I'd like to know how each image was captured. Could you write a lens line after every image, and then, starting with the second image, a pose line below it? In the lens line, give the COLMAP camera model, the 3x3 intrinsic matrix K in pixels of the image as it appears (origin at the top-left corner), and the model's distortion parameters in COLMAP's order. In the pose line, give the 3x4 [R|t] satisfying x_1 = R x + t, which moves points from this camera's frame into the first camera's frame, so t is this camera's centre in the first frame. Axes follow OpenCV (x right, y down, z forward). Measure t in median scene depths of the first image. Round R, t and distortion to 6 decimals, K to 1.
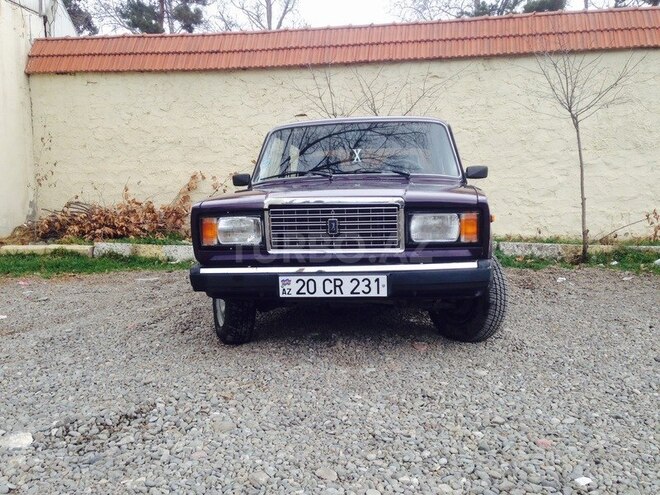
lens RADIAL K [[587.9, 0, 327.8], [0, 587.9, 252.1], [0, 0, 1]] dist [0.179221, -0.263209]
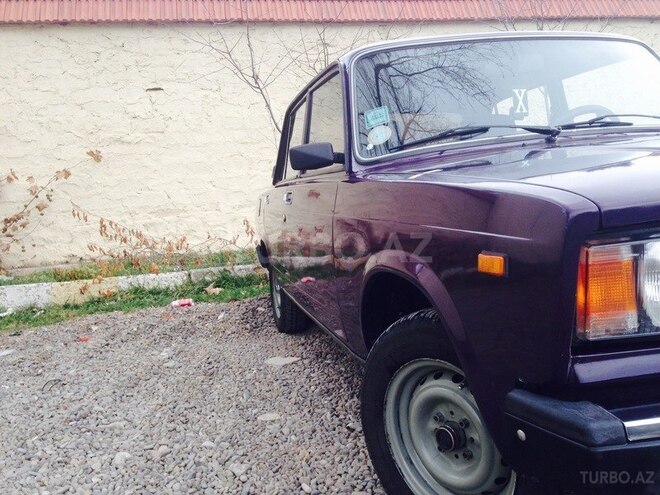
lens RADIAL K [[615.2, 0, 314.8], [0, 615.2, 255.5], [0, 0, 1]] dist [0.028045, 0.000000]
pose [[0.937997, -0.078386, 0.337663, -0.324432], [0.078988, 0.996804, 0.011978, -0.049000], [-0.337523, 0.015436, 0.941191, 0.540274]]
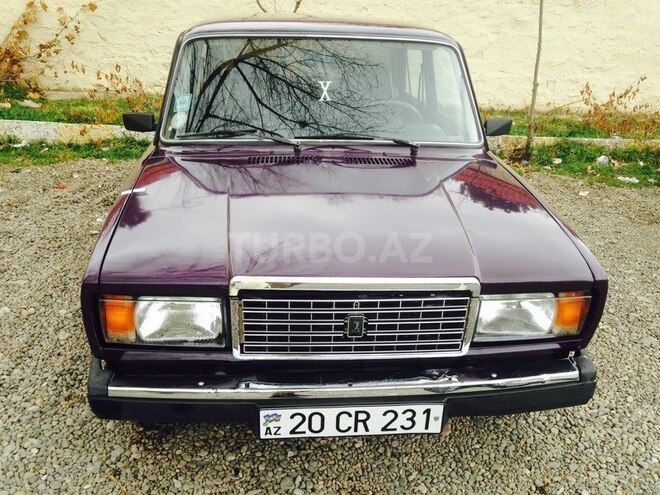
lens RADIAL K [[587.9, 0, 330.4], [0, 587.9, 246.2], [0, 0, 1]] dist [0.179221, -0.263209]
pose [[0.975457, -0.036225, 0.217191, -0.092059], [-0.030991, 0.953968, 0.298302, -0.193392], [-0.217999, -0.297712, 0.929432, 0.331753]]
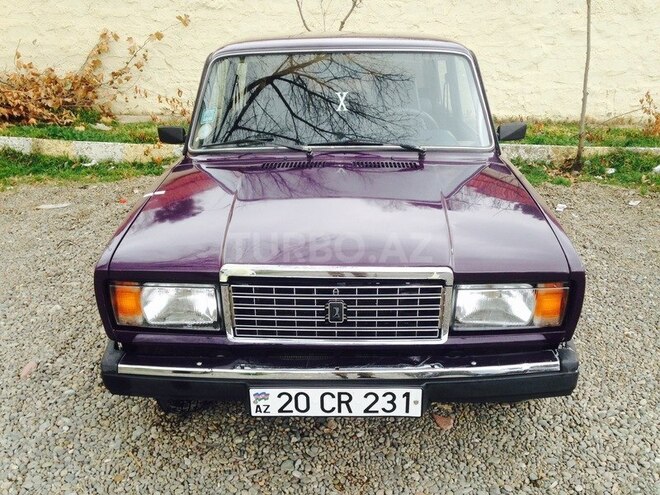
lens RADIAL K [[587.9, 0, 330.9], [0, 587.9, 247.9], [0, 0, 1]] dist [0.179221, -0.263209]
pose [[0.994116, -0.029203, 0.104306, -0.039535], [-0.000208, 0.962454, 0.271444, -0.184519], [-0.108317, -0.269868, 0.956786, 0.287889]]
